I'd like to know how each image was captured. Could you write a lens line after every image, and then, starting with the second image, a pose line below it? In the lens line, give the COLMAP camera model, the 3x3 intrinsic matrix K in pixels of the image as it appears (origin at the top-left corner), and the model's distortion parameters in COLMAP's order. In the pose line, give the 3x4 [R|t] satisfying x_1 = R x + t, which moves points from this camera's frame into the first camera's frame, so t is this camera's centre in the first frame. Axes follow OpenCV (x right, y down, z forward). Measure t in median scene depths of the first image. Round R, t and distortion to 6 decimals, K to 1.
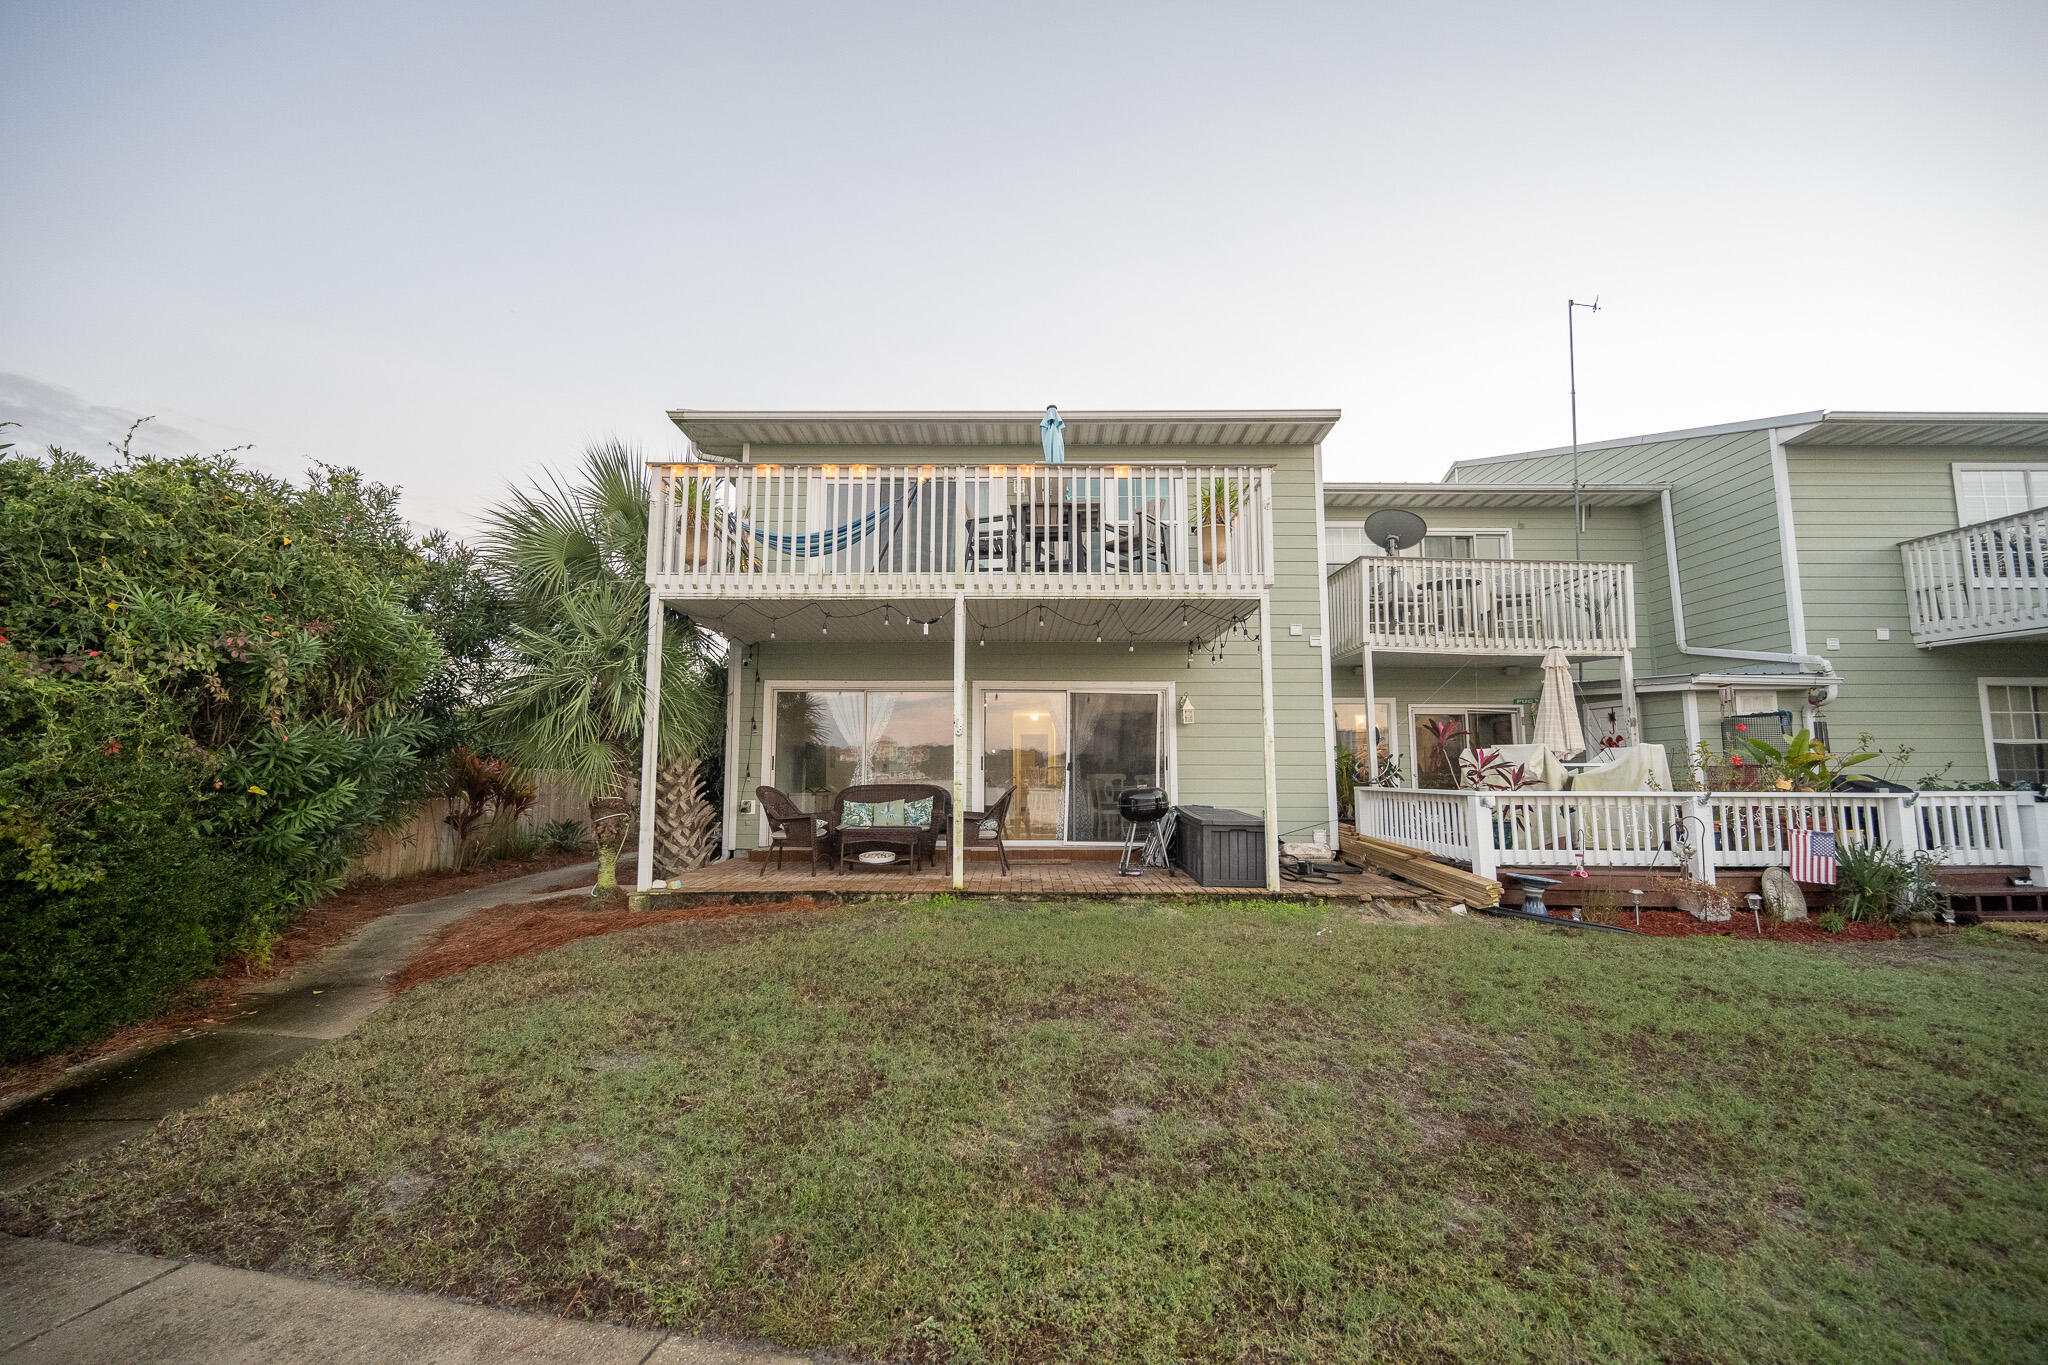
lens RADIAL K [[799.9, 0, 1029.0], [0, 799.9, 689.7], [0, 0, 1]] dist [-0.001121, -0.000357]
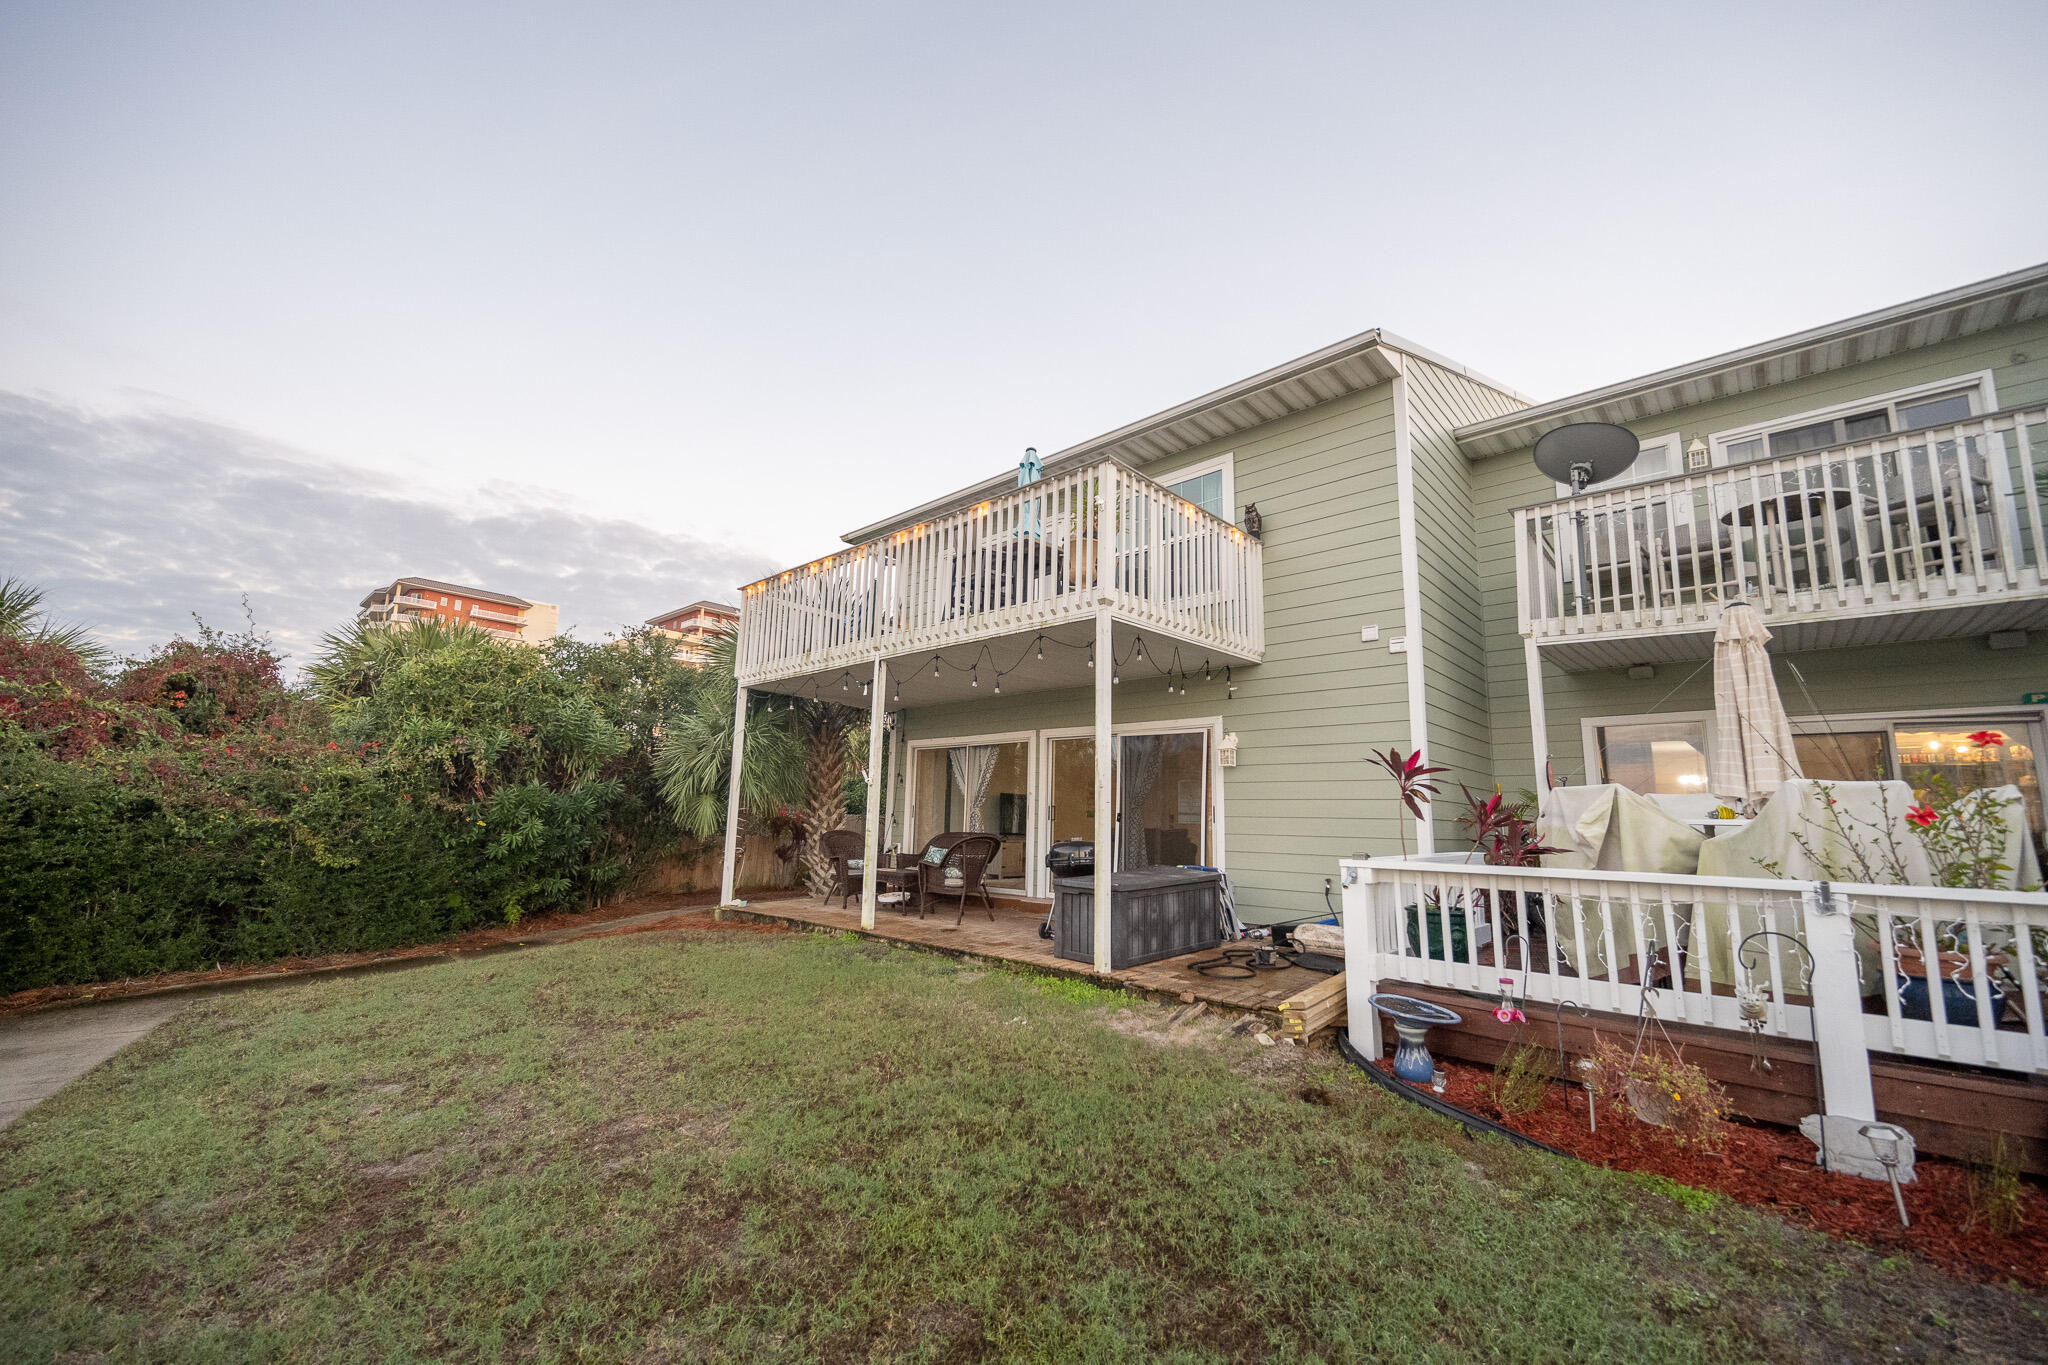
lens RADIAL K [[799.9, 0, 1026.3], [0, 799.9, 689.0], [0, 0, 1]] dist [-0.001121, -0.000357]
pose [[0.738084, -0.096211, -0.667814, 0.600299], [0.053415, 0.995007, -0.084313, 0.021815], [0.672591, 0.026559, 0.739538, 0.249694]]
